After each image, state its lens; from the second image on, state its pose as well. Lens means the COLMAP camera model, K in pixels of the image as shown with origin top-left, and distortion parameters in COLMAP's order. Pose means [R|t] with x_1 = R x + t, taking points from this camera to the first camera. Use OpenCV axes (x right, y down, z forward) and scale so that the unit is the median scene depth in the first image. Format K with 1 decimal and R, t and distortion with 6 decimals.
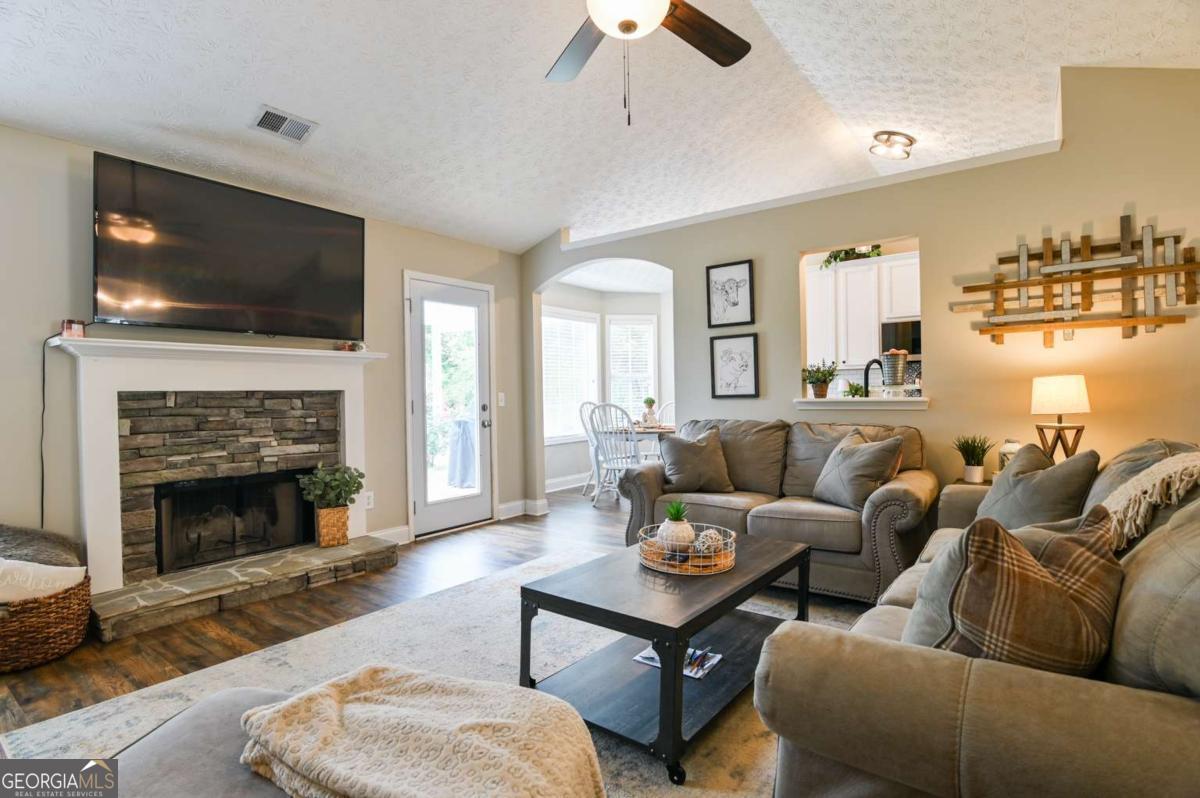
lens RADIAL K [[587.6, 0, 600.5], [0, 587.6, 400.6], [0, 0, 1]] dist [-0.021608, 0.000296]
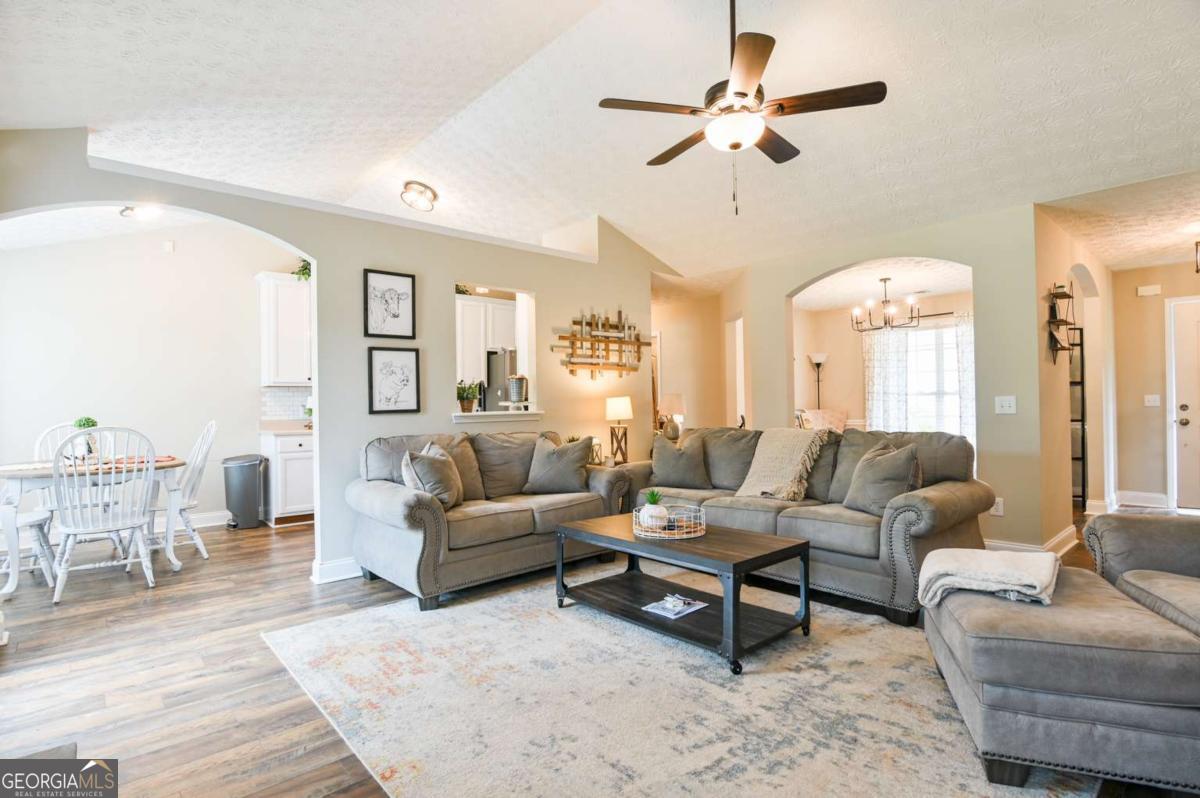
lens RADIAL K [[587.6, 0, 599.5], [0, 587.6, 398.5], [0, 0, 1]] dist [-0.021608, 0.000296]
pose [[0.204675, 0.020020, 0.978625, -0.805132], [0.021248, 0.999464, -0.024891, 0.003190], [-0.978599, 0.025888, 0.204139, 0.598393]]
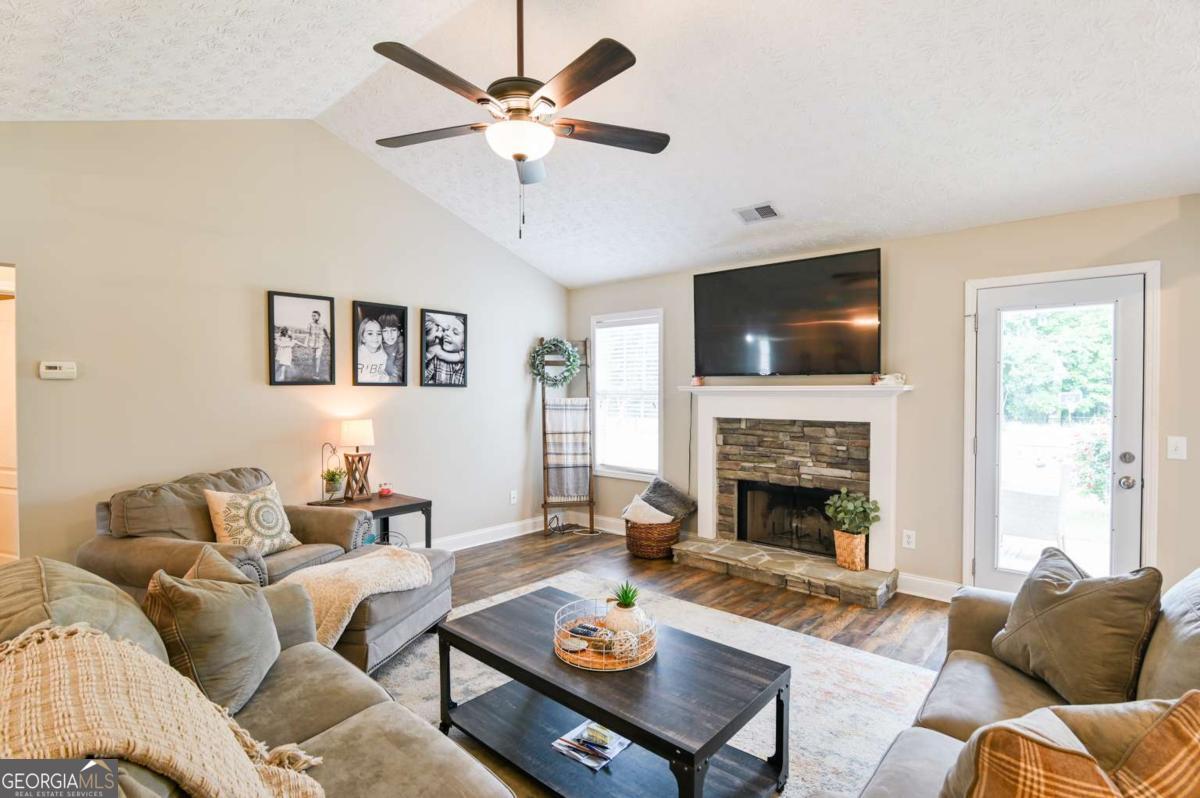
lens RADIAL K [[587.6, 0, 601.1], [0, 587.6, 400.7], [0, 0, 1]] dist [-0.021608, 0.000296]
pose [[-0.083200, 0.031889, -0.996023, 0.722521], [-0.008239, 0.999432, 0.032686, -0.099576], [0.996499, 0.010926, -0.082890, 0.728235]]
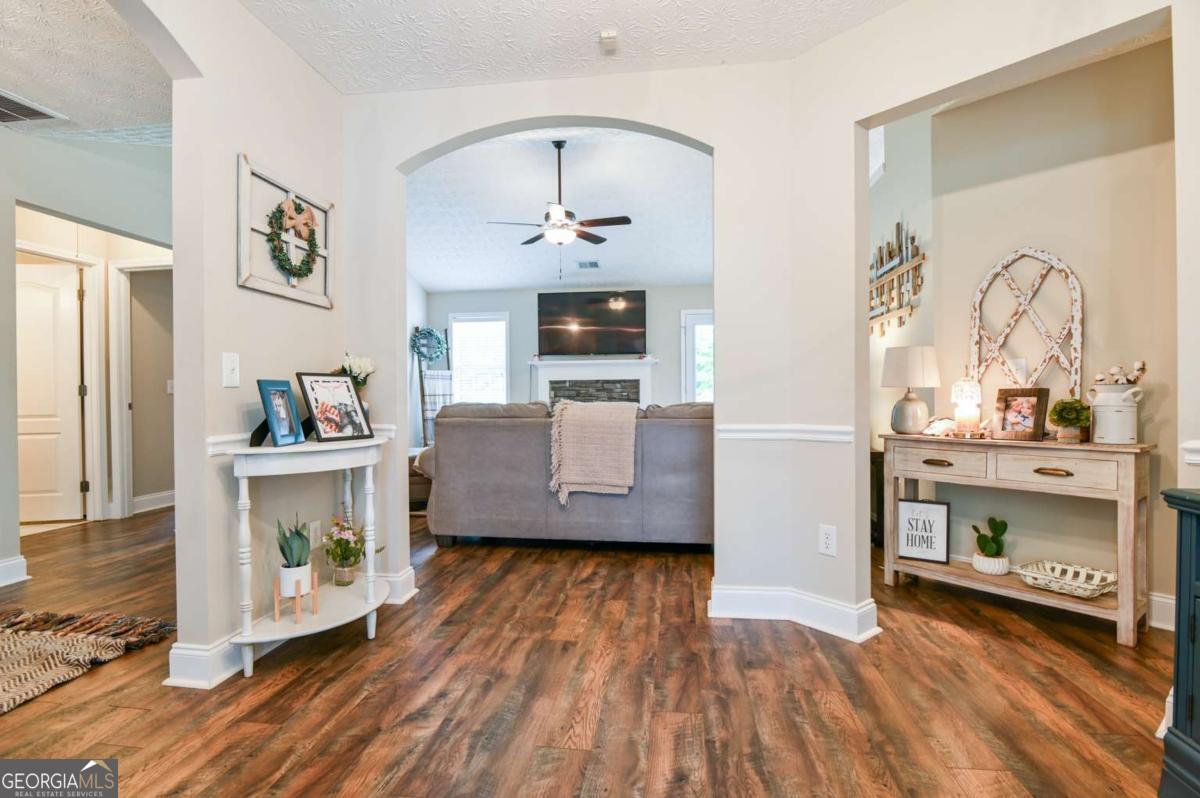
lens RADIAL K [[587.6, 0, 601.9], [0, 587.6, 398.8], [0, 0, 1]] dist [-0.021608, 0.000296]
pose [[0.490418, 0.018037, -0.871300, 1.443130], [-0.007187, 0.999836, 0.016652, 0.019366], [0.871458, -0.001905, 0.490467, -0.095805]]
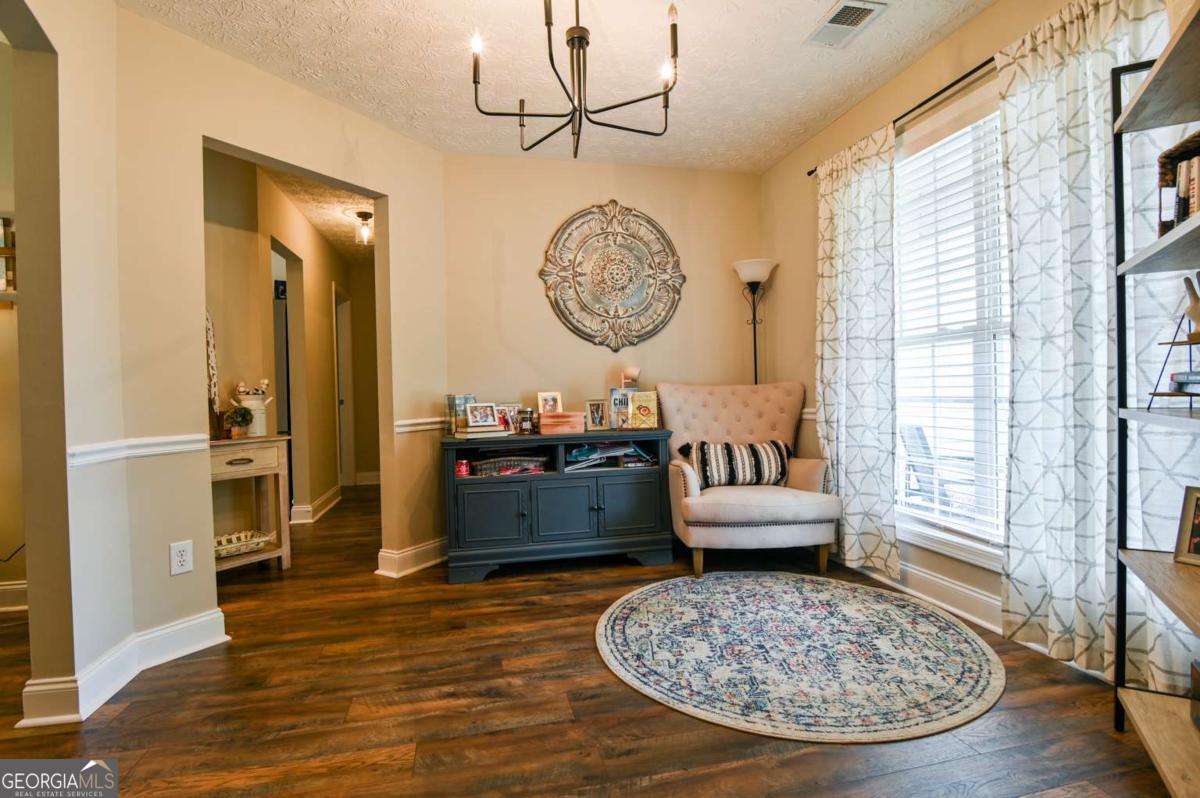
lens RADIAL K [[587.6, 0, 598.5], [0, 587.6, 398.1], [0, 0, 1]] dist [-0.021608, 0.000296]
pose [[0.647298, -0.011222, 0.762154, 0.763001], [0.023505, 0.999710, -0.005243, 0.033934], [-0.761874, 0.021308, 0.647374, -0.304930]]
